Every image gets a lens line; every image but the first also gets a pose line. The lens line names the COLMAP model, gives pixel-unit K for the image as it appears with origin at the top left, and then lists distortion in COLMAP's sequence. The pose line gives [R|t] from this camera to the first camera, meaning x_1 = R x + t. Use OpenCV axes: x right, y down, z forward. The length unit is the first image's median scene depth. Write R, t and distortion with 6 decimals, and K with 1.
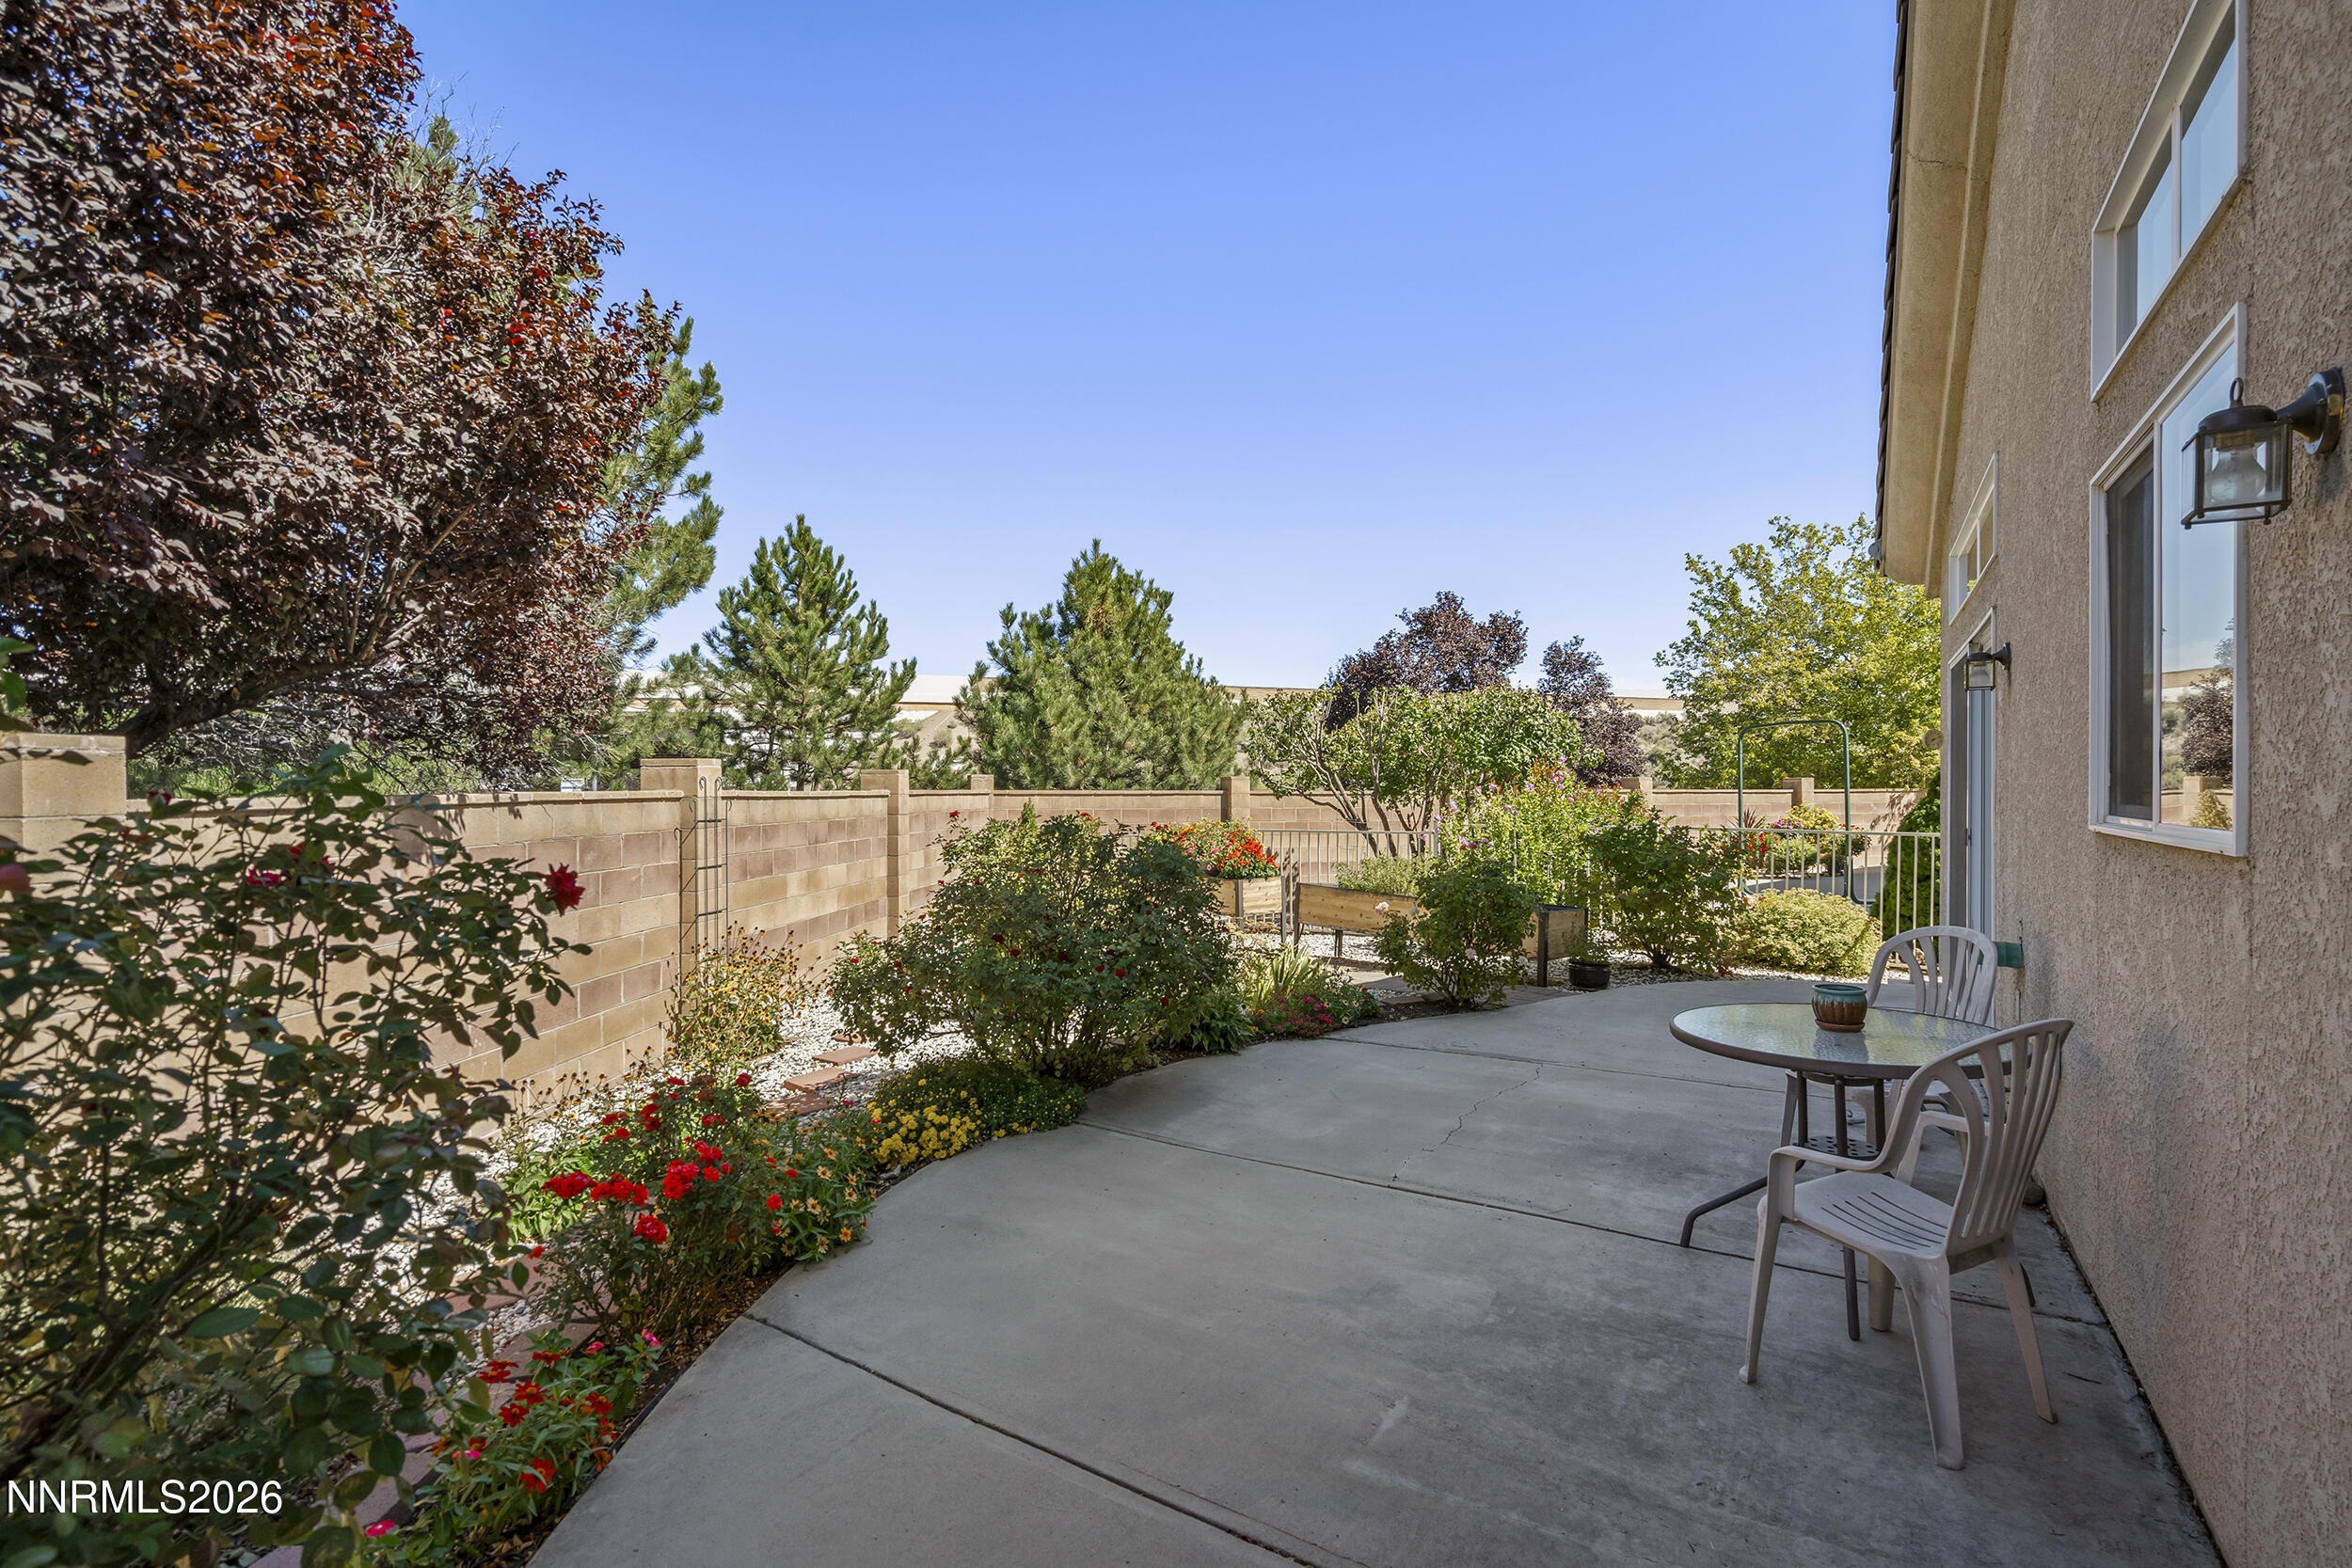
lens RADIAL K [[1070.4, 0, 1180.1], [0, 1070.4, 791.8], [0, 0, 1]] dist [-0.005831, 0.002388]
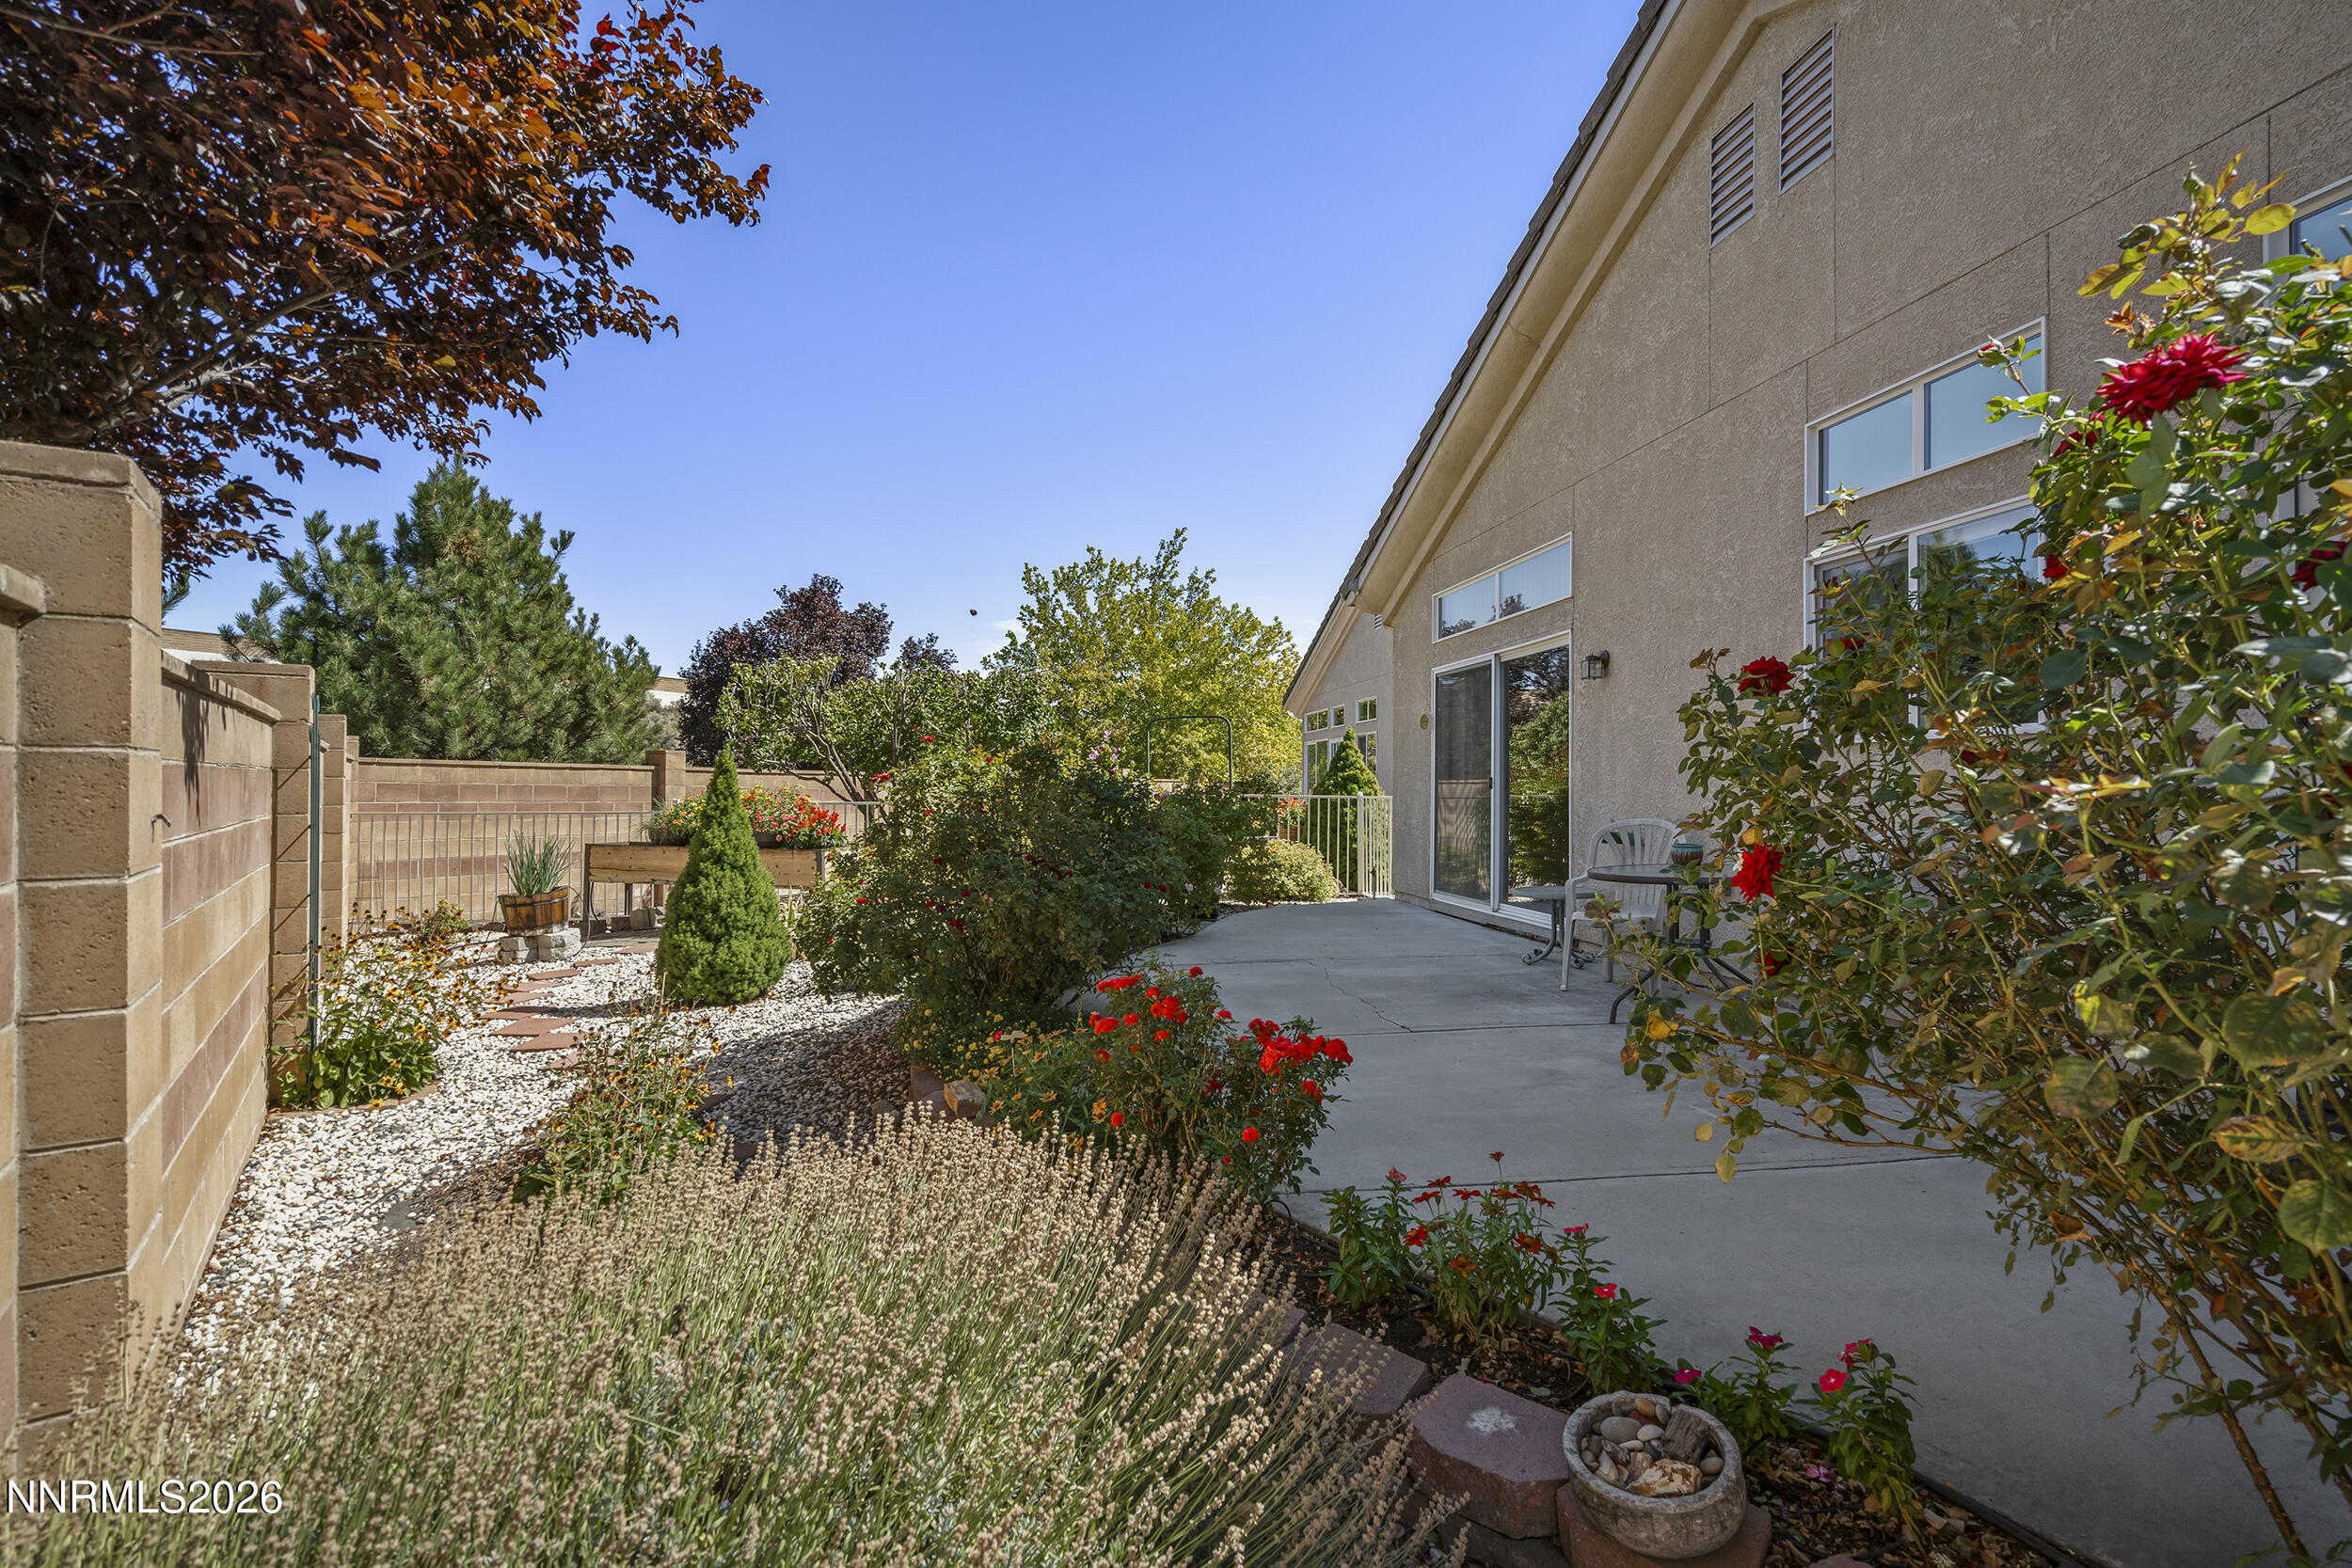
lens RADIAL K [[1070.4, 0, 1179.8], [0, 1070.4, 786.0], [0, 0, 1]] dist [-0.005831, 0.002388]
pose [[0.758570, 0.008131, 0.651541, -0.189680], [-0.002756, 0.999953, -0.009270, 0.020899], [-0.651586, 0.005236, 0.758557, 0.049875]]
